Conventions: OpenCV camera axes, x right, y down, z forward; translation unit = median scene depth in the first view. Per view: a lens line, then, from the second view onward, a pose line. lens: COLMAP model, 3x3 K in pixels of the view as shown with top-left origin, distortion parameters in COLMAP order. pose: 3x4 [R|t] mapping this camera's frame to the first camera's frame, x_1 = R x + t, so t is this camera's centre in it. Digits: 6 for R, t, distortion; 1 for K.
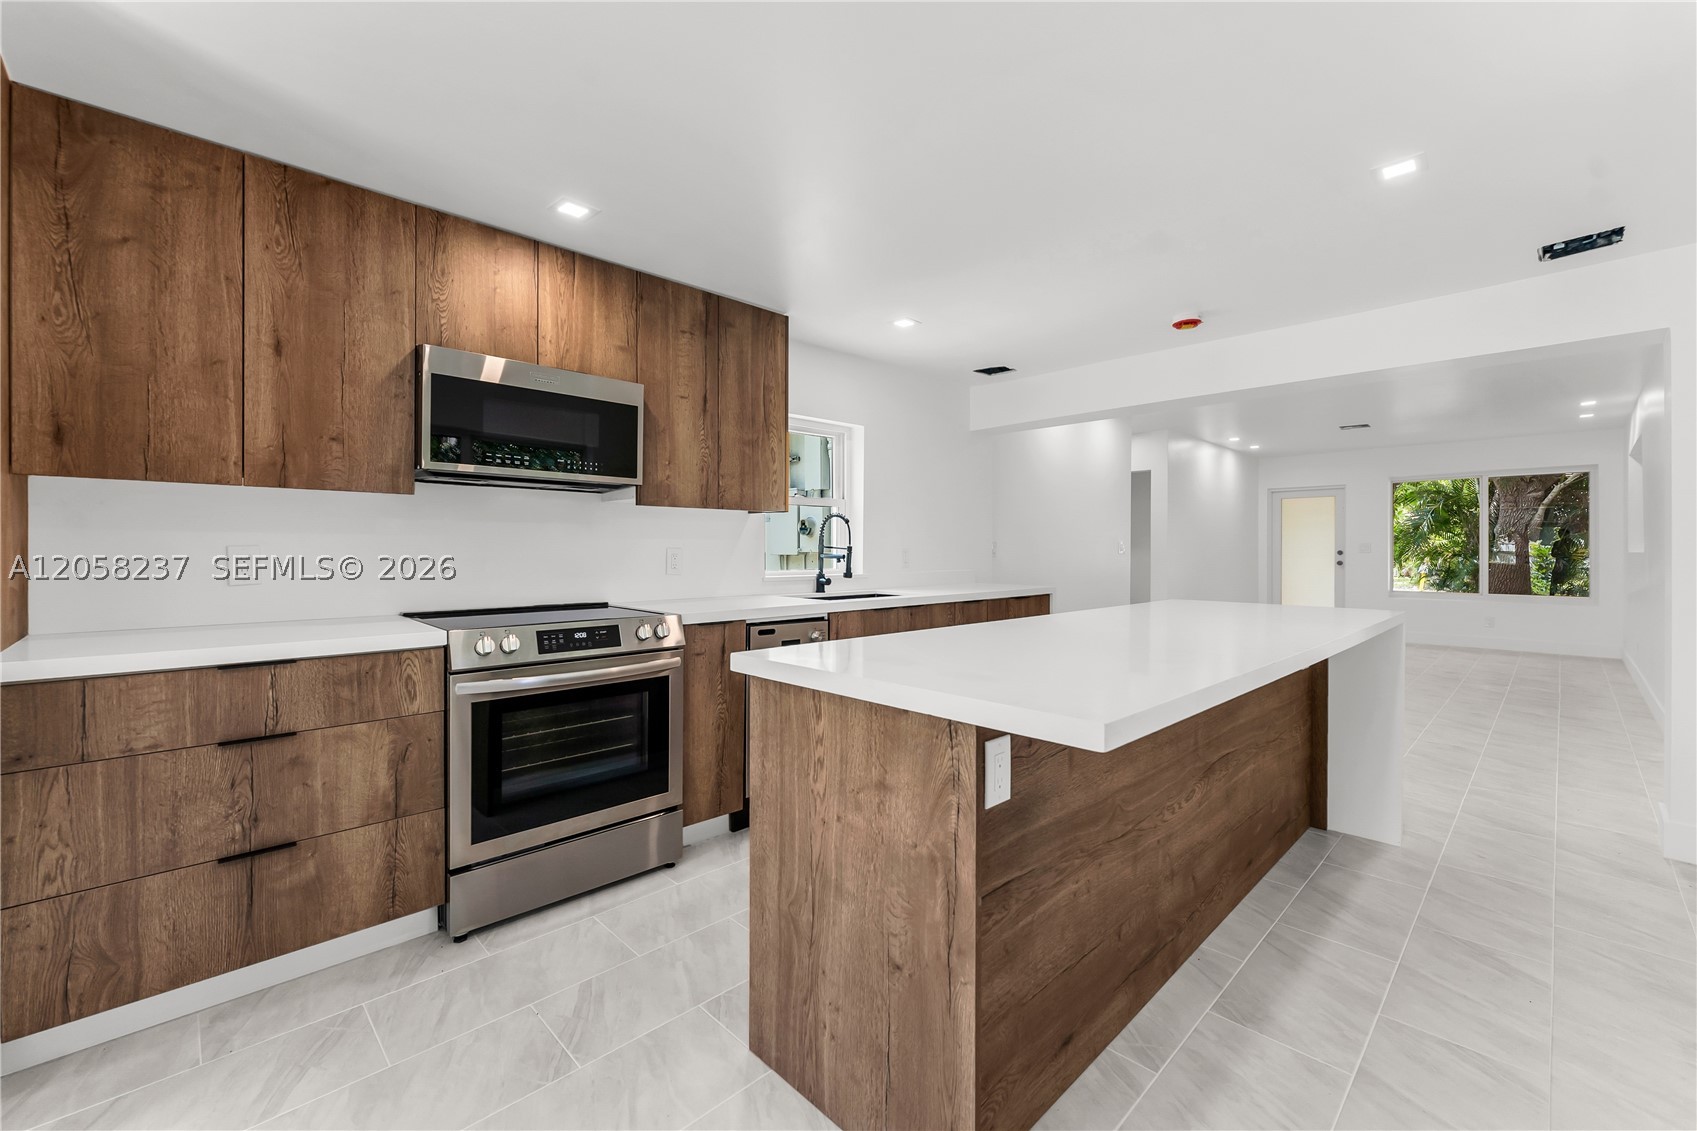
lens RADIAL K [[693.7, 0, 849.0], [0, 693.7, 552.9], [0, 0, 1]] dist [-0.000179, -0.000481]
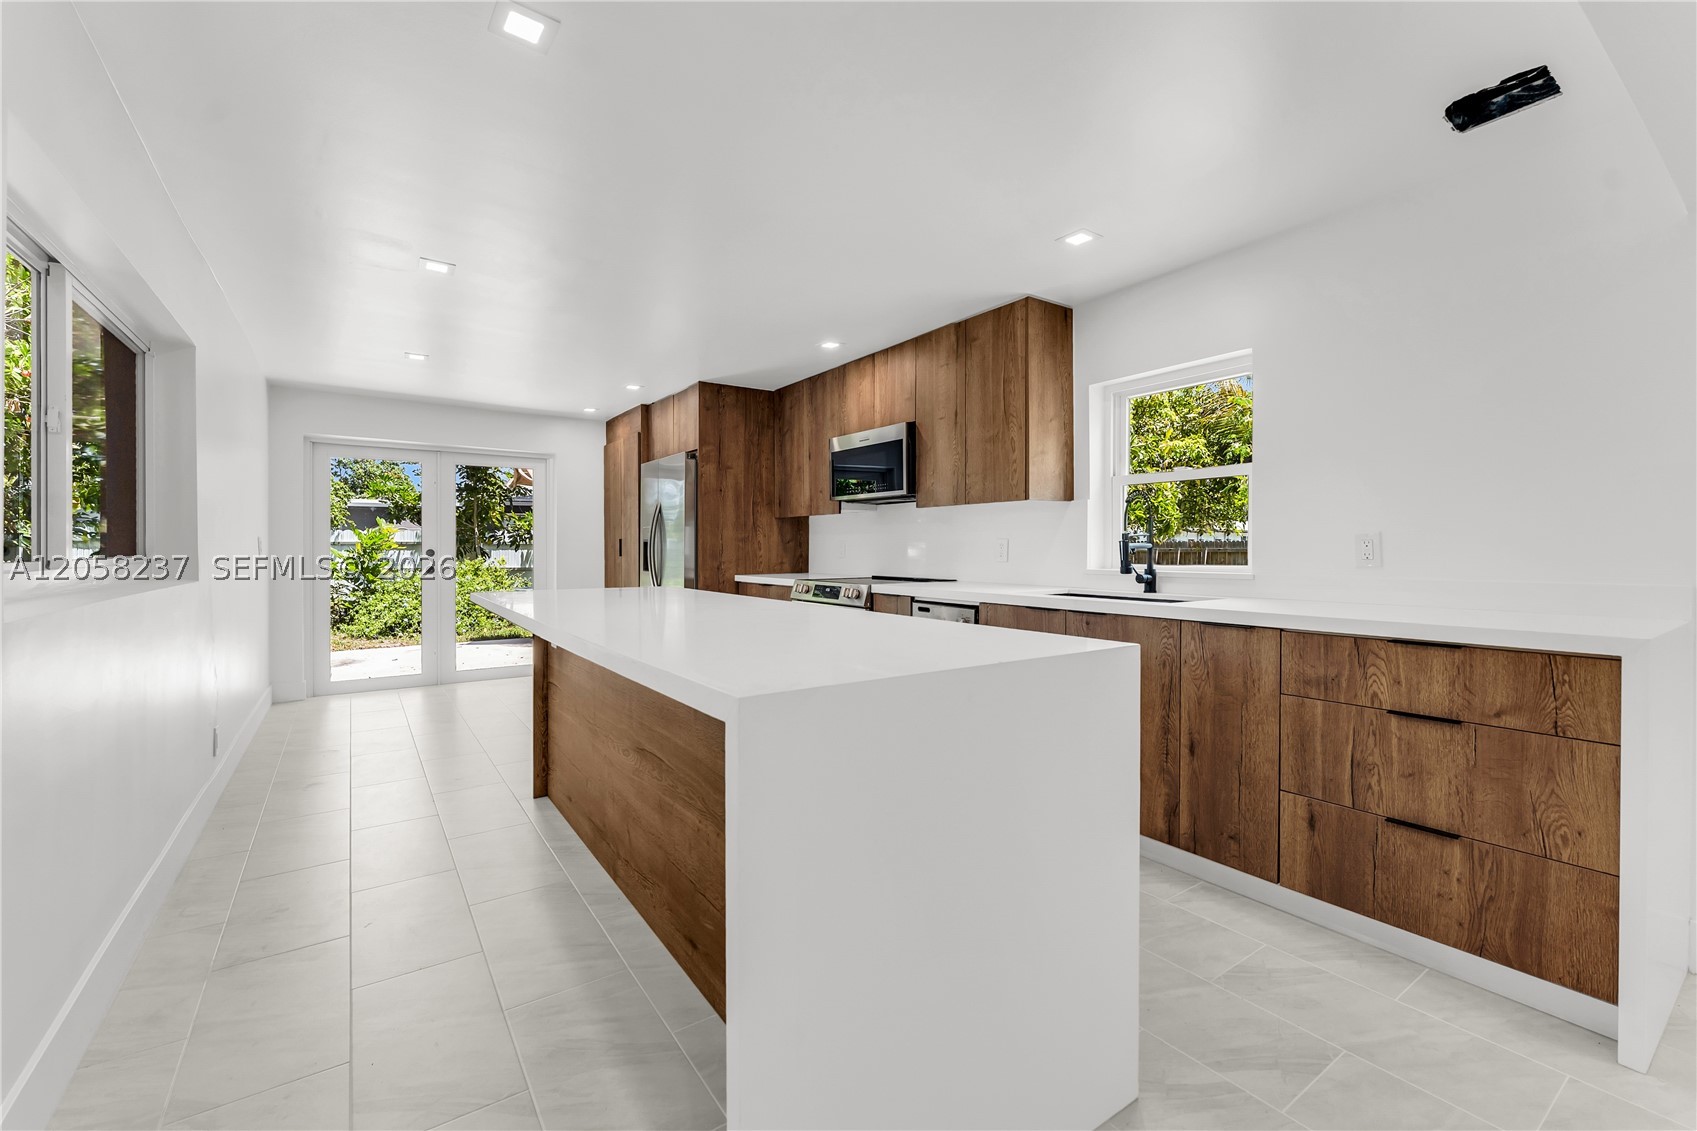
lens RADIAL K [[707.6, 0, 839.4], [0, 707.6, 554.8], [0, 0, 1]] dist [0.001630, -0.000089]
pose [[-0.168284, 0.006669, -0.985716, 1.211088], [-0.007244, 0.999942, 0.008002, 0.015219], [0.985712, 0.008487, -0.168226, 1.188461]]
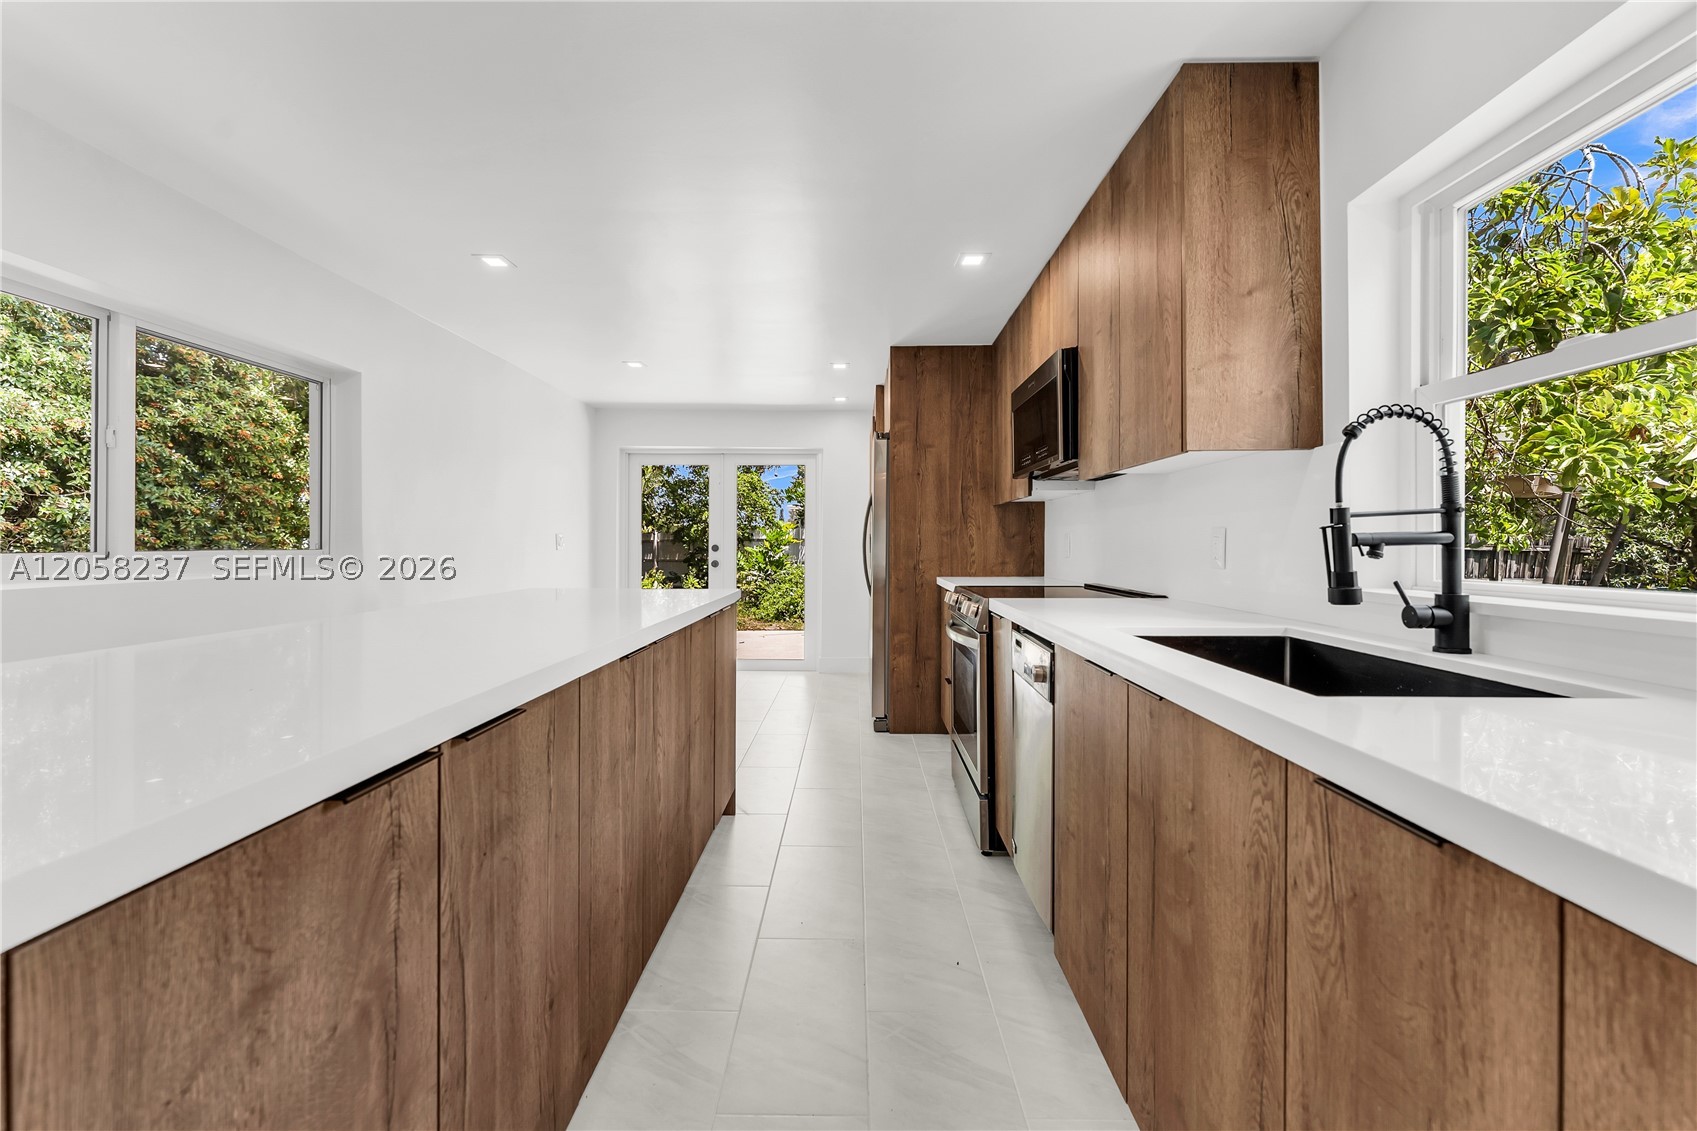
lens RADIAL K [[699.0, 0, 843.2], [0, 699.0, 542.9], [0, 0, 1]] dist [-0.000436, -0.000298]
pose [[-0.710264, -0.005246, -0.703915, 0.581624], [-0.008313, 0.999965, 0.000936, 0.012370], [0.703886, 0.006517, -0.710283, 1.553206]]
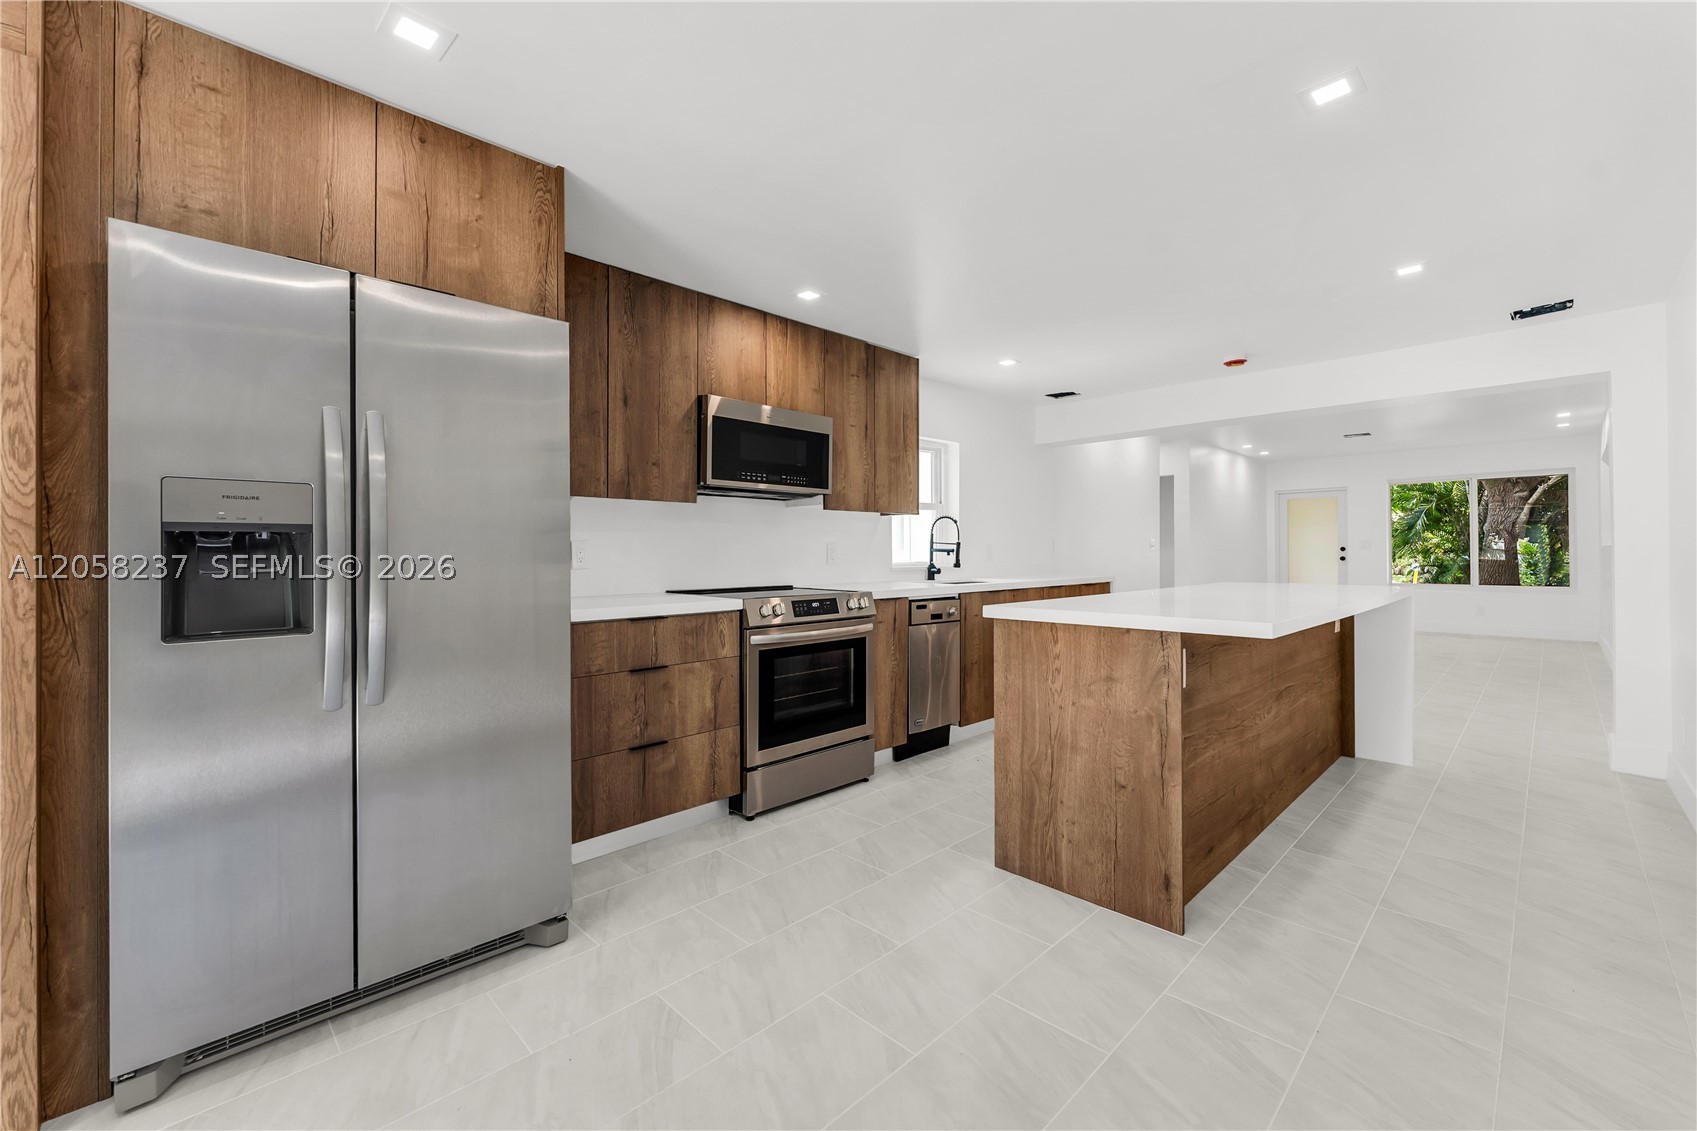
lens RADIAL K [[695.8, 0, 841.4], [0, 695.8, 549.7], [0, 0, 1]] dist [-0.001105, -0.000112]
pose [[0.999979, -0.006068, 0.002235, -0.303641], [0.006088, 0.999943, -0.008785, 0.019898], [-0.002181, 0.008798, 0.999959, -0.336641]]
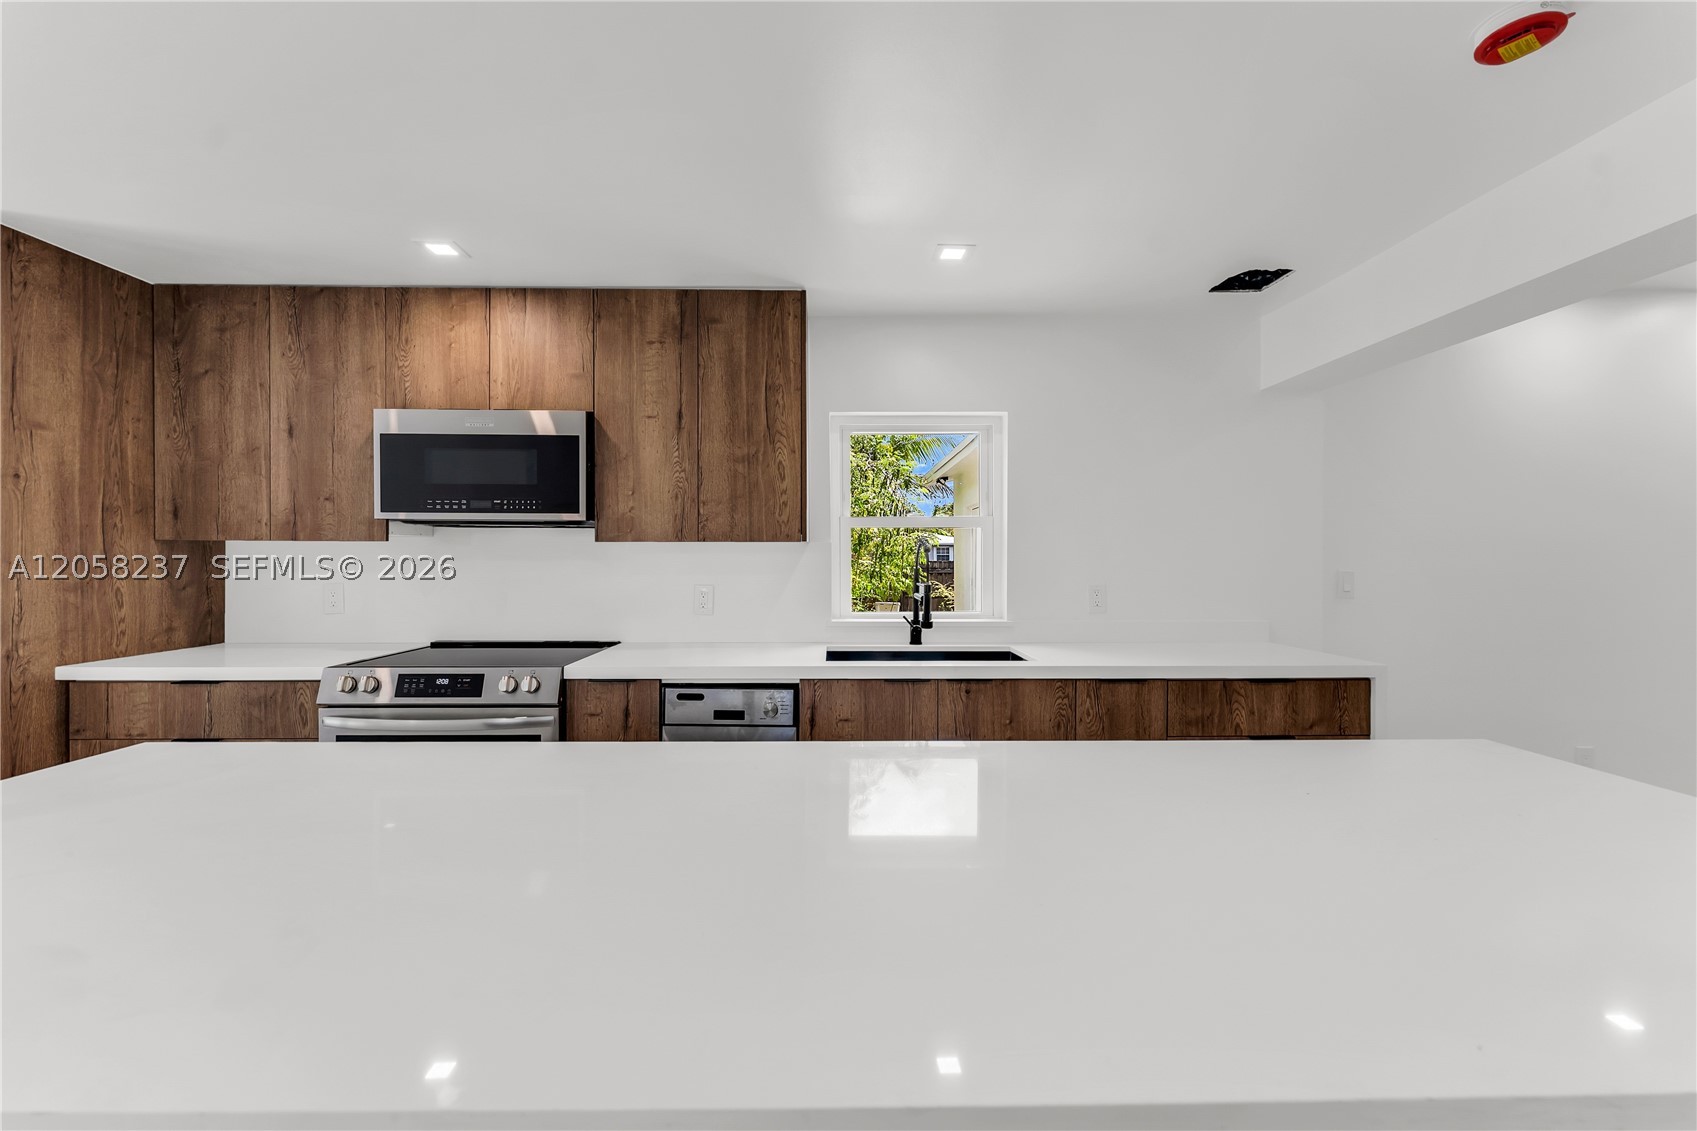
lens RADIAL K [[691.4, 0, 844.3], [0, 691.4, 562.5], [0, 0, 1]] dist [-0.000314, -0.000165]
pose [[0.730671, 0.002215, -0.682726, 0.621124], [-0.004403, 0.999989, -0.001468, -0.045049], [0.682716, 0.004079, 0.730673, 0.604874]]
